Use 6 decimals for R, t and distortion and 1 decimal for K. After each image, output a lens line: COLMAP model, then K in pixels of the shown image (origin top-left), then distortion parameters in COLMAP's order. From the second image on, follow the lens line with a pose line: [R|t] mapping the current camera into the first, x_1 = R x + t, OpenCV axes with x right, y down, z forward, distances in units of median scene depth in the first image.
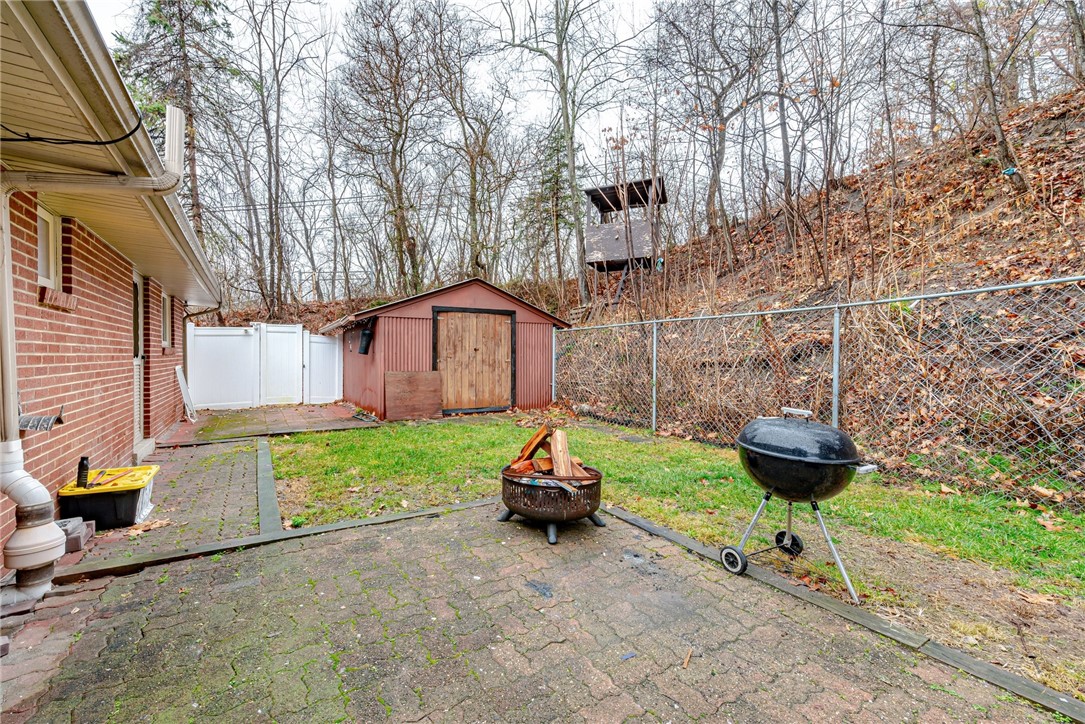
lens RADIAL K [[465.8, 0, 540.4], [0, 465.8, 364.0], [0, 0, 1]] dist [0.000726, 0.000090]
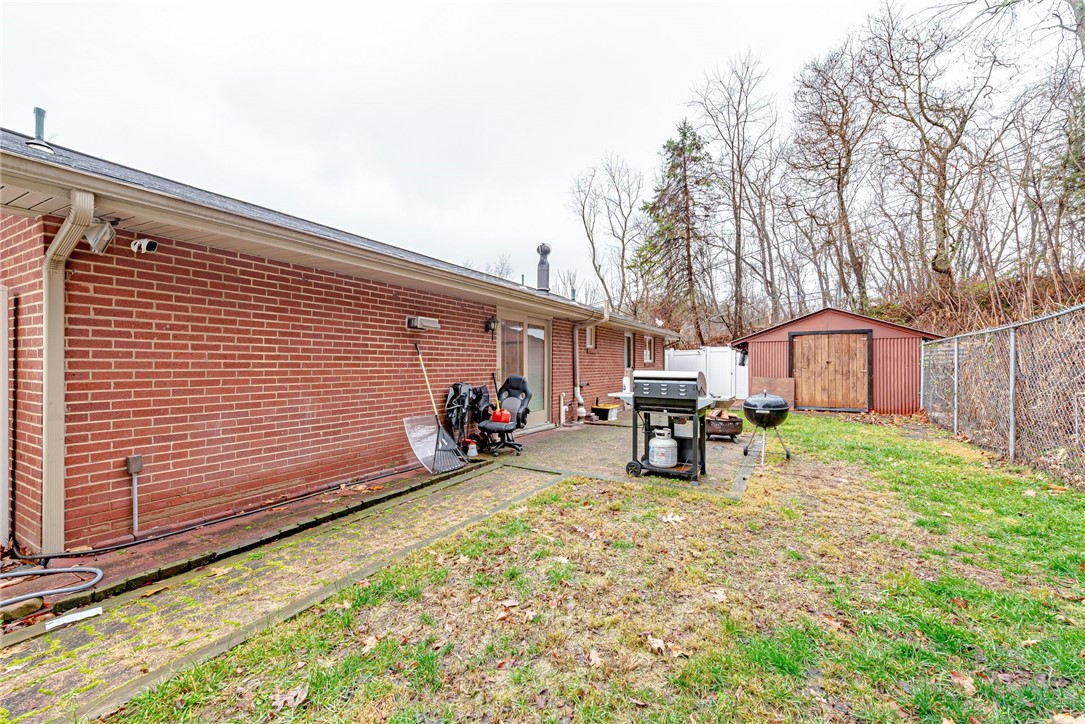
lens RADIAL K [[442.2, 0, 542.7], [0, 442.2, 363.9], [0, 0, 1]] dist [0.008733, -0.000803]
pose [[0.487112, -0.004168, -0.873329, 0.541045], [-0.012948, 0.999844, -0.011993, -0.001317], [0.873243, 0.017150, 0.486982, -0.295367]]
